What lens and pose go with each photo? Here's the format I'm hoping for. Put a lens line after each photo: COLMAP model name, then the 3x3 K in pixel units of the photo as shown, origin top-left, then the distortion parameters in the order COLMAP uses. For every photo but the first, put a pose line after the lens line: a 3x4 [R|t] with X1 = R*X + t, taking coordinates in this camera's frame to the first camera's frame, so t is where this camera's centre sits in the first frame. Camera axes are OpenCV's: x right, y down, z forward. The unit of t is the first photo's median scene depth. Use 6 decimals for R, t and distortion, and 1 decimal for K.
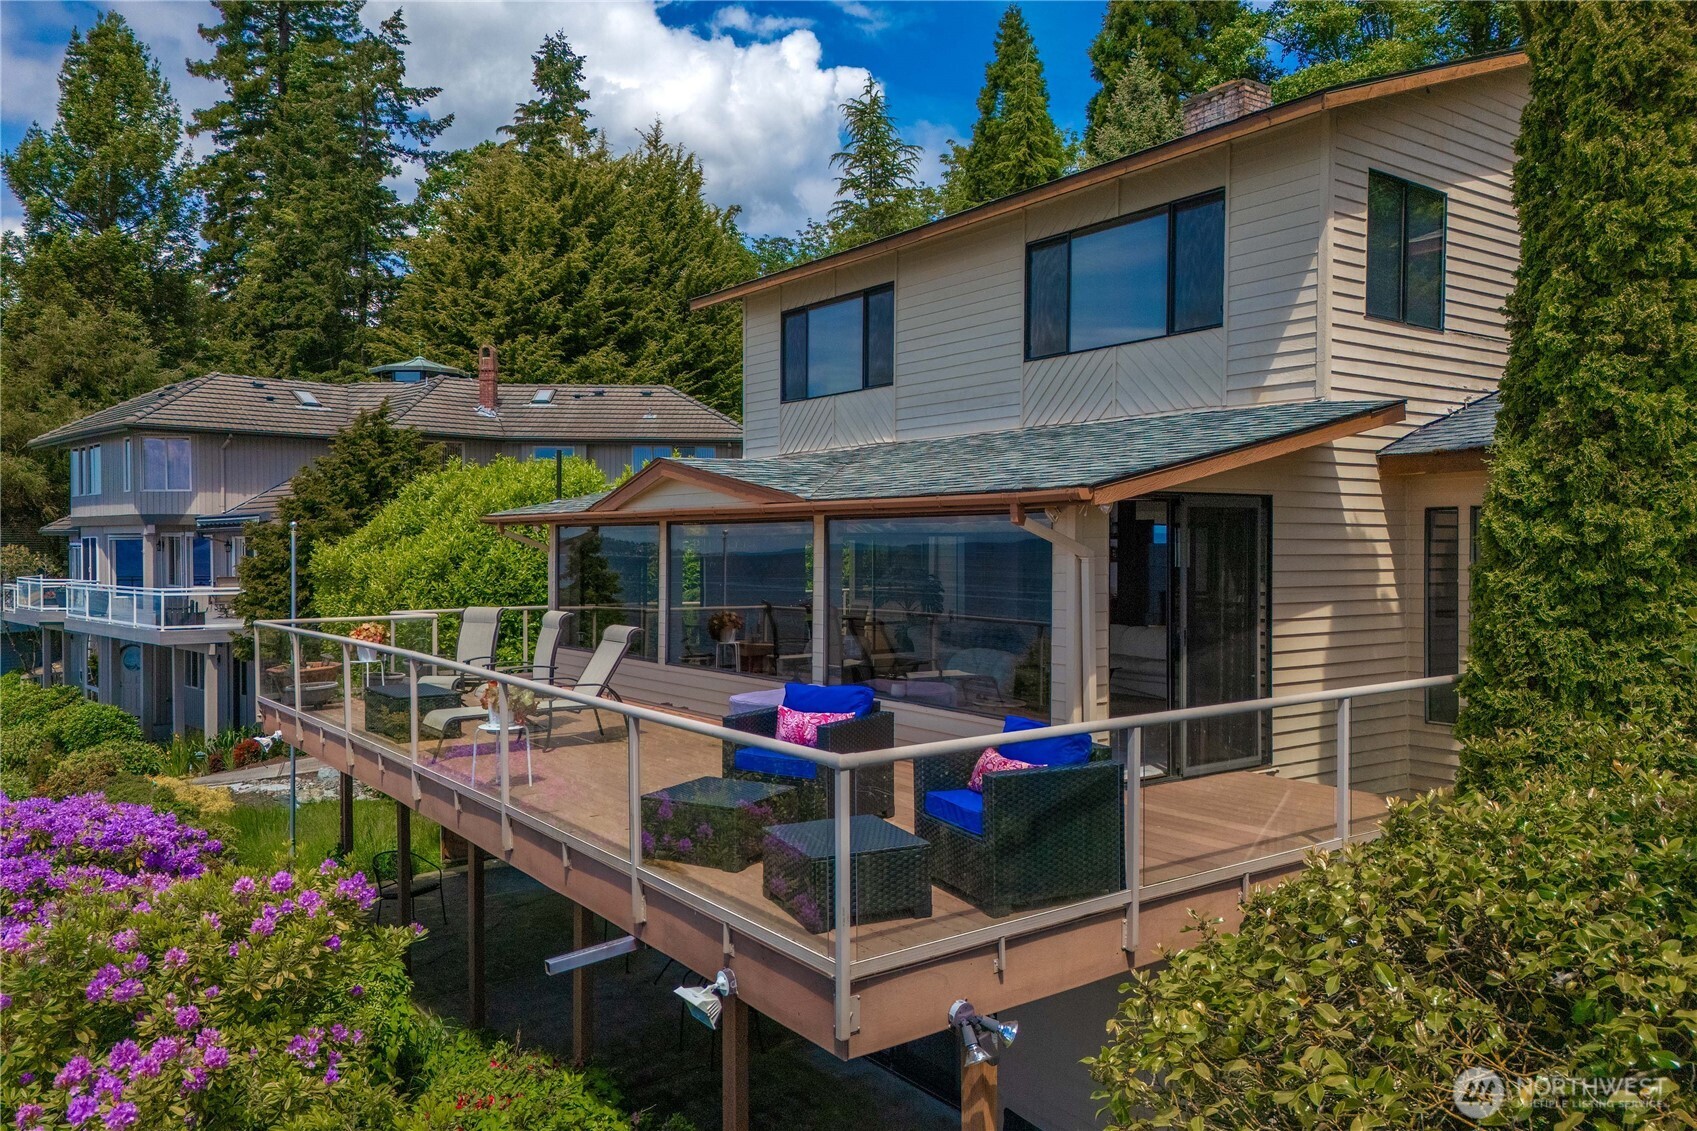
lens RADIAL K [[1245.6, 0, 848.5], [0, 1245.6, 565.5], [0, 0, 1]] dist [0.081901, -0.075932]
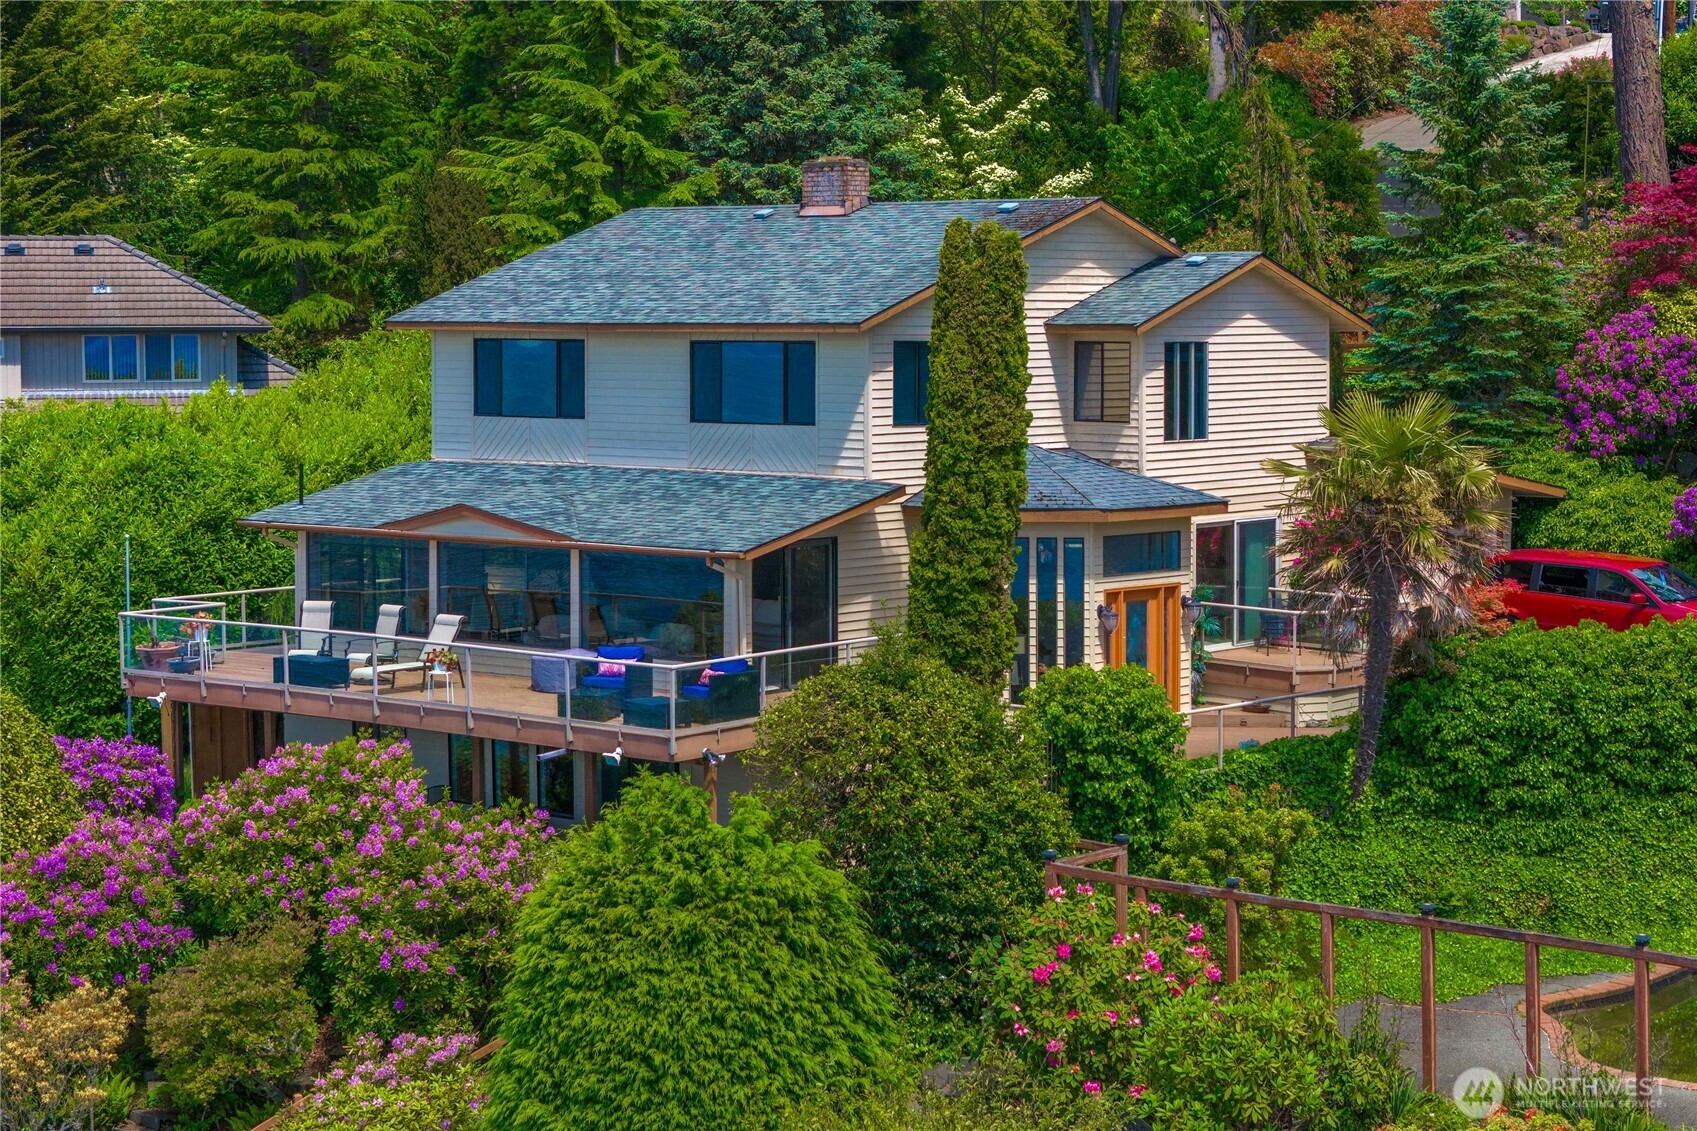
lens RADIAL K [[3401.4, 0, 848.5], [0, 3401.4, 565.5], [0, 0, 1]] dist [-0.012254, -0.066113]
pose [[0.970459, -0.021608, 0.240296, -1.194931], [0.006123, 0.997866, 0.065003, -0.479269], [-0.241188, -0.061612, 0.968521, -5.422726]]
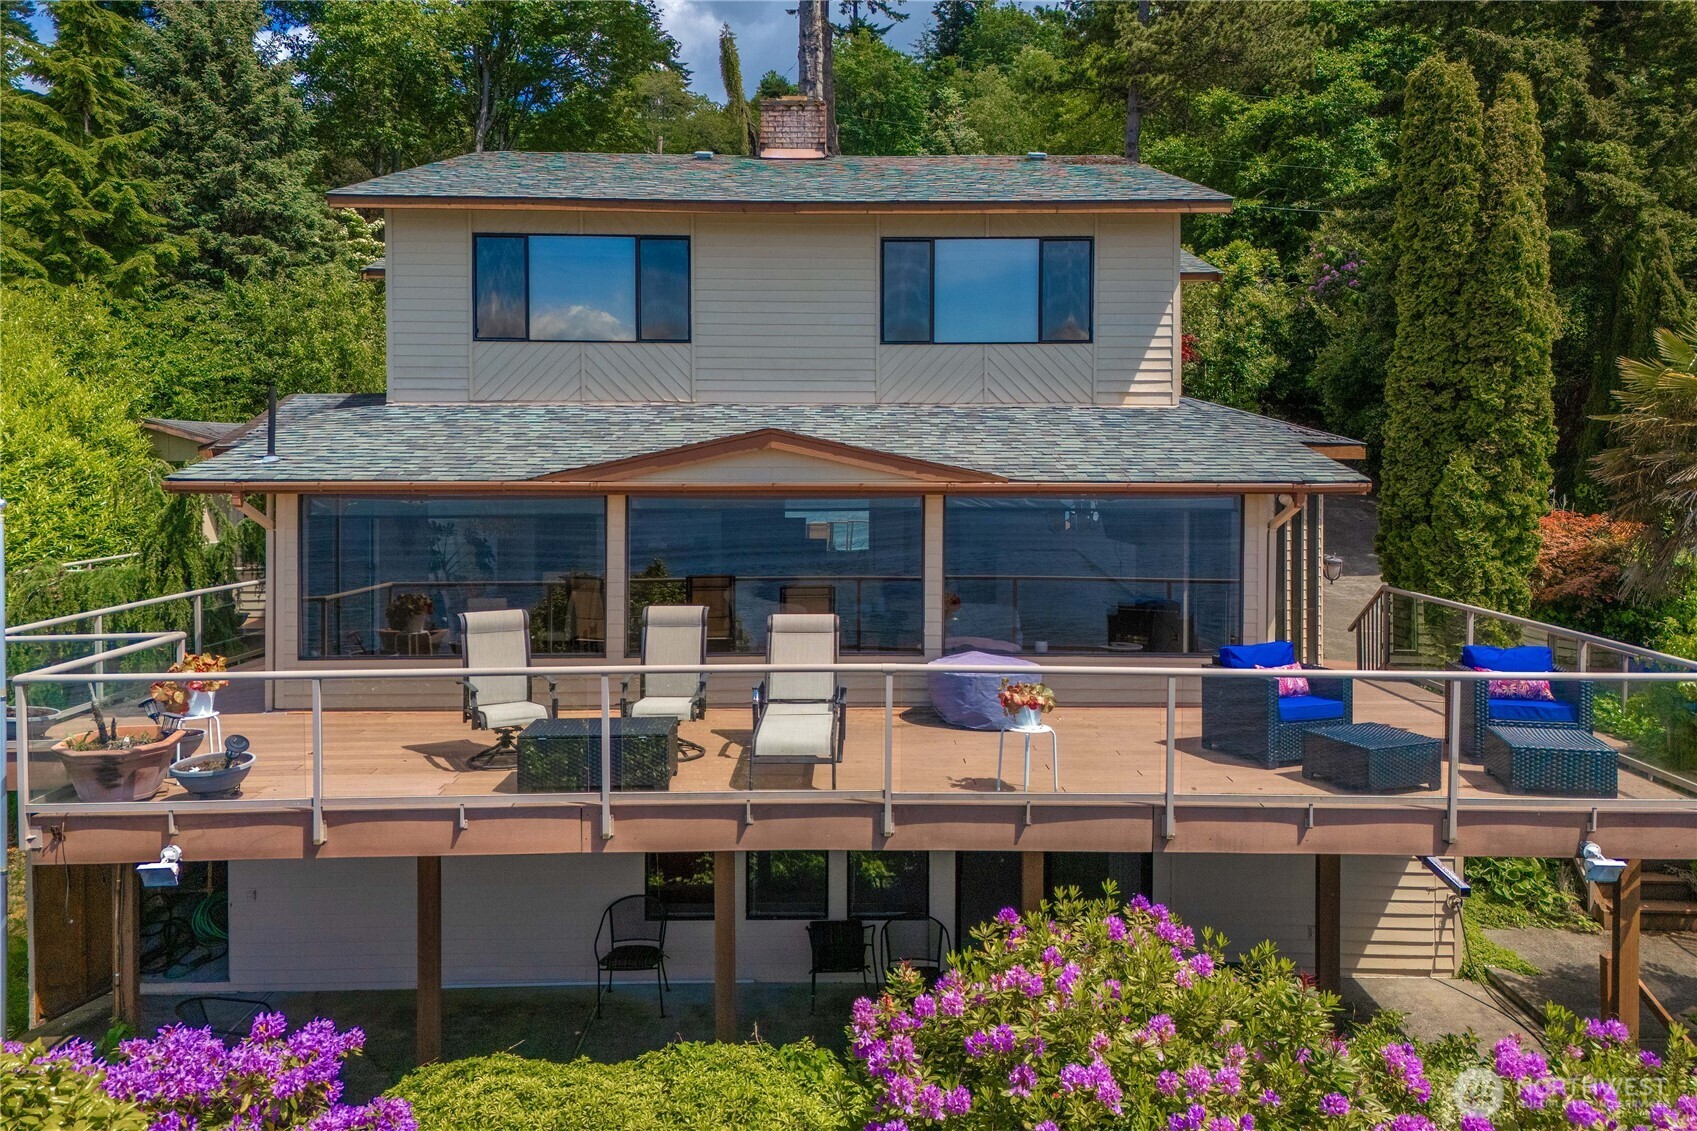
lens RADIAL K [[1234.0, 0, 844.1], [0, 1234.0, 511.4], [0, 0, 1]] dist [0.069738, -0.076372]
pose [[0.570003, -0.029225, 0.821123, -1.476250], [0.012805, 0.999562, 0.026687, -0.083967], [-0.821543, -0.004697, 0.570127, 0.762312]]
